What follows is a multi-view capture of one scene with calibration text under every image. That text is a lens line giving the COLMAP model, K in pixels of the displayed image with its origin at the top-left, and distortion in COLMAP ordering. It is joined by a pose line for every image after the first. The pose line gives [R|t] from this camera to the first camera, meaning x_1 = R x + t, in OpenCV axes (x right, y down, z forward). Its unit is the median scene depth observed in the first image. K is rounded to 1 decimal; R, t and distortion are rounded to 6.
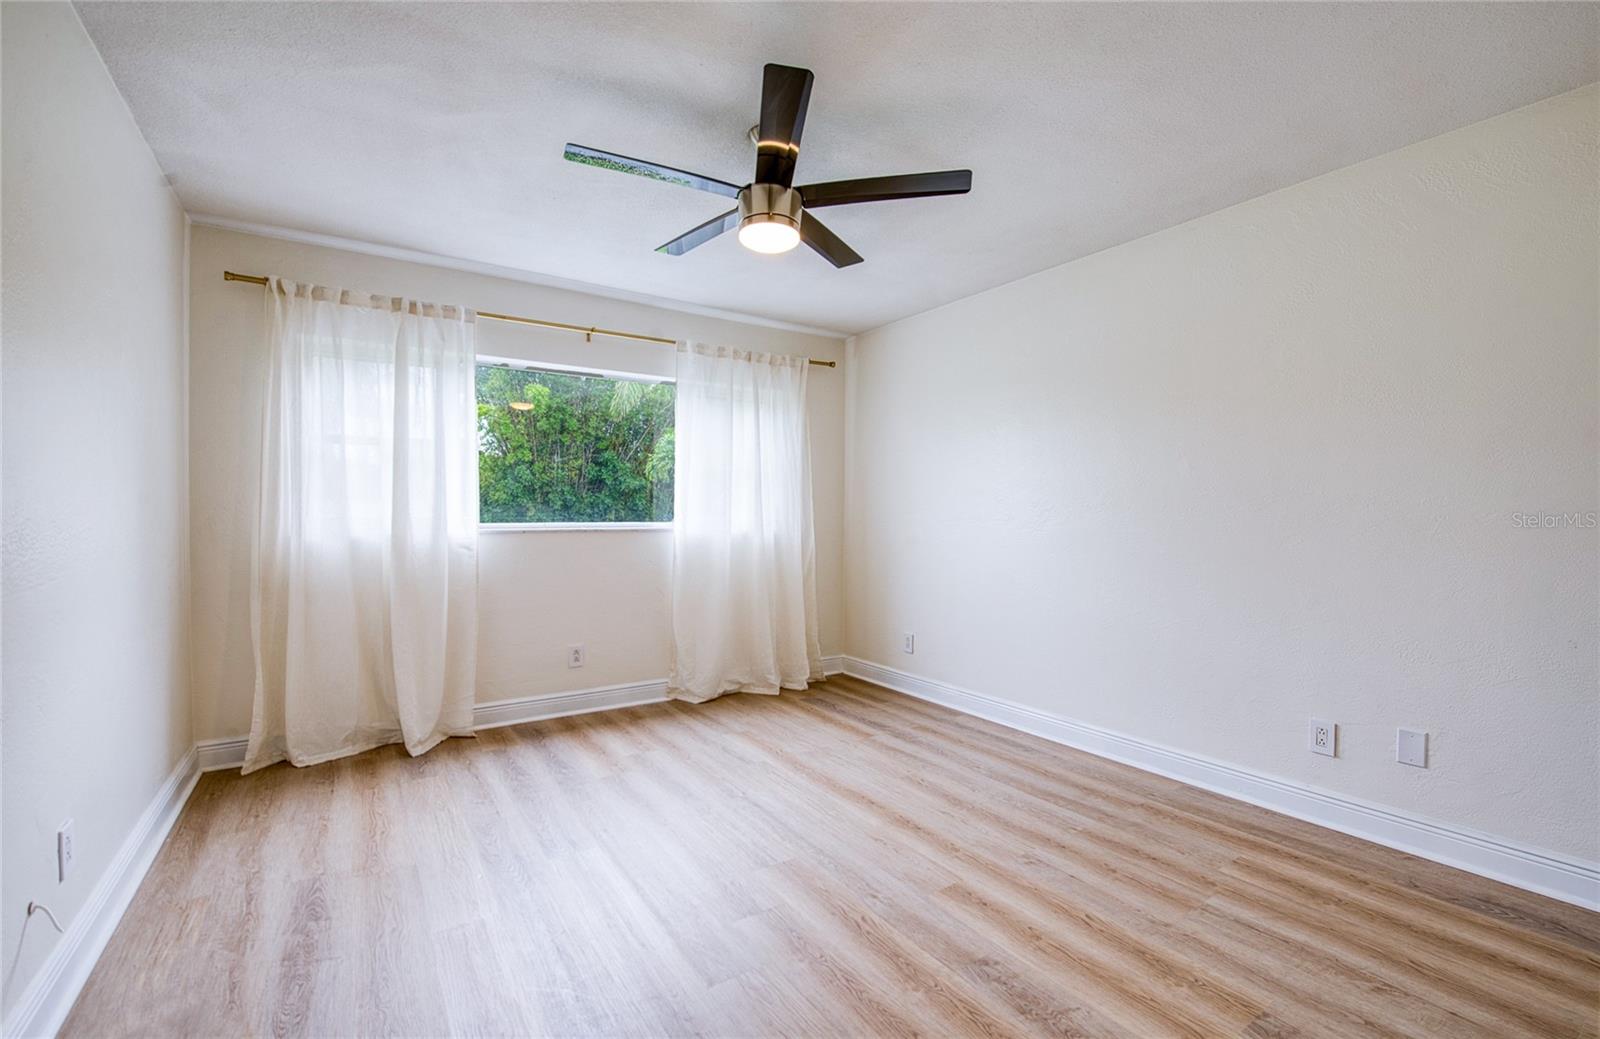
lens RADIAL K [[652.2, 0, 783.8], [0, 652.2, 522.0], [0, 0, 1]] dist [-0.018064, -0.002107]
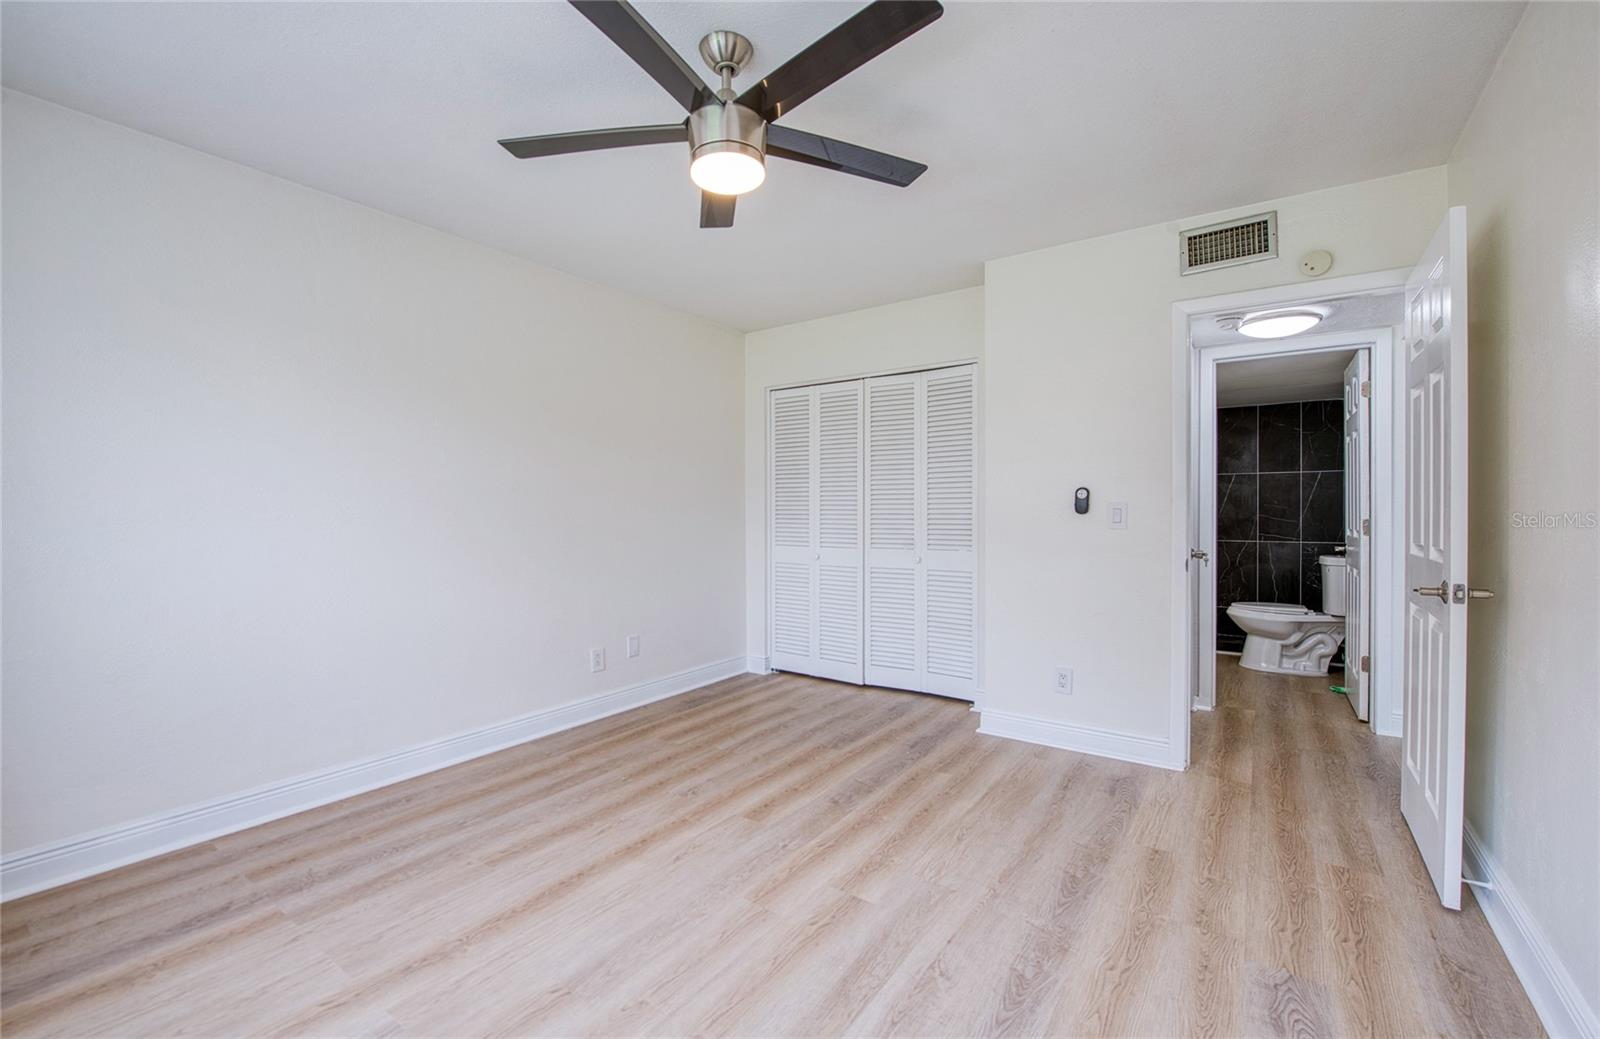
lens RADIAL K [[652.2, 0, 806.6], [0, 652.2, 515.9], [0, 0, 1]] dist [-0.018064, -0.002107]
pose [[-0.372566, -0.008309, 0.927968, -0.624861], [0.007288, 0.999903, 0.011879, -0.013473], [-0.927977, 0.011189, -0.372469, 0.923999]]
